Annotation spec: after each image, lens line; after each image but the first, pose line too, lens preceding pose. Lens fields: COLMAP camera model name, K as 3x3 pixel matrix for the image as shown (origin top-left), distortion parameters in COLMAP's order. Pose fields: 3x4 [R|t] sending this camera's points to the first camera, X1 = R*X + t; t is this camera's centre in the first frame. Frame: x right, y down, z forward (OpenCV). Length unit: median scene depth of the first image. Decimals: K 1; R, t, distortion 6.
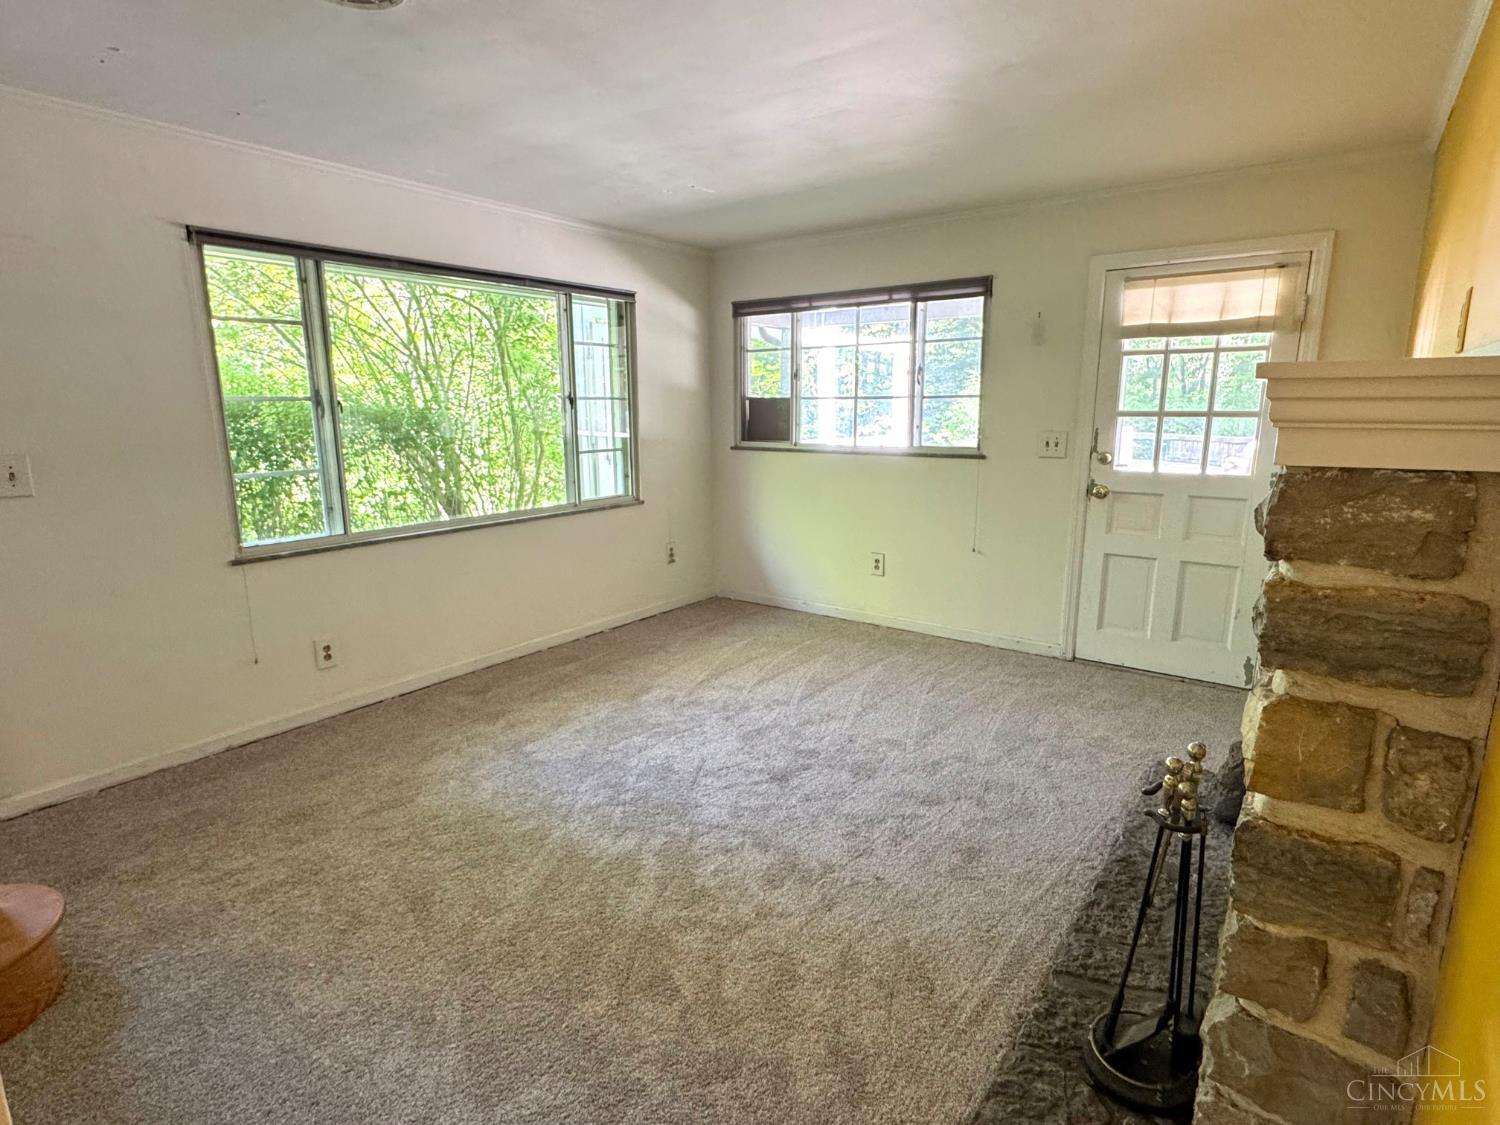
lens RADIAL K [[774.9, 0, 750.0], [0, 774.9, 562.5], [0, 0, 1]] dist [0.000220, 0.000628]
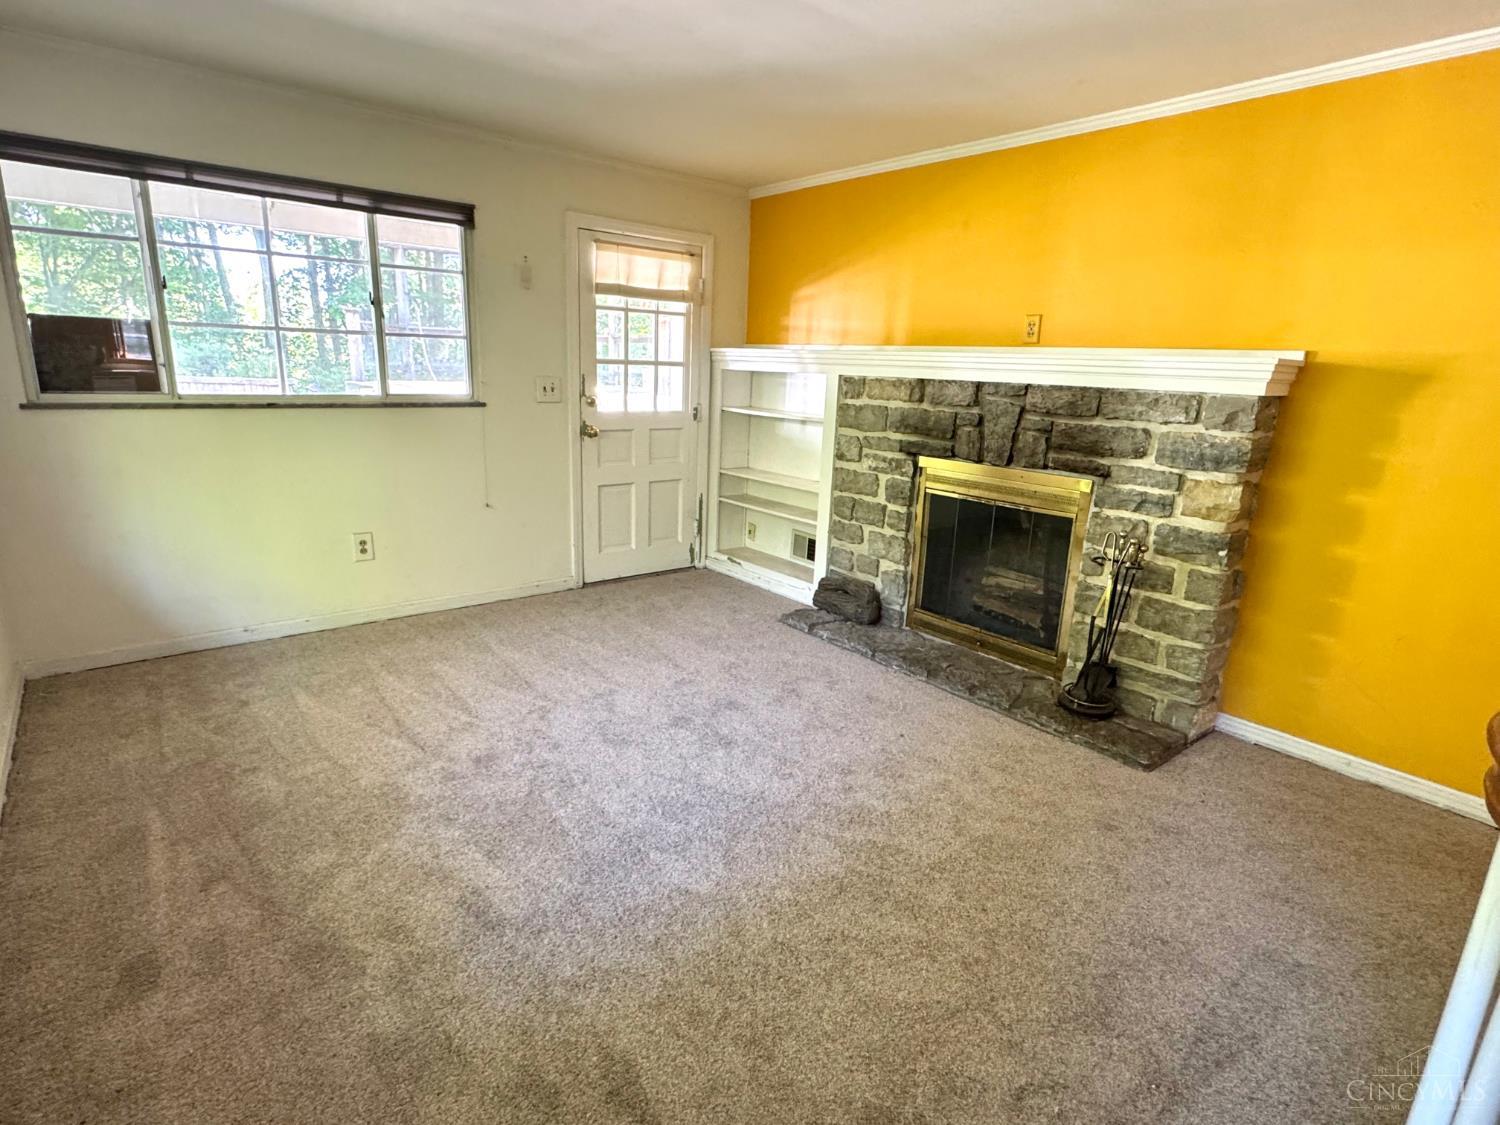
lens RADIAL K [[774.9, 0, 750.0], [0, 774.9, 562.5], [0, 0, 1]] dist [0.000220, 0.000628]
pose [[0.240879, -0.228970, 0.943160, -0.605466], [0.156399, 0.968231, 0.195113, -0.092437], [-0.957871, 0.100510, 0.269037, 0.507424]]
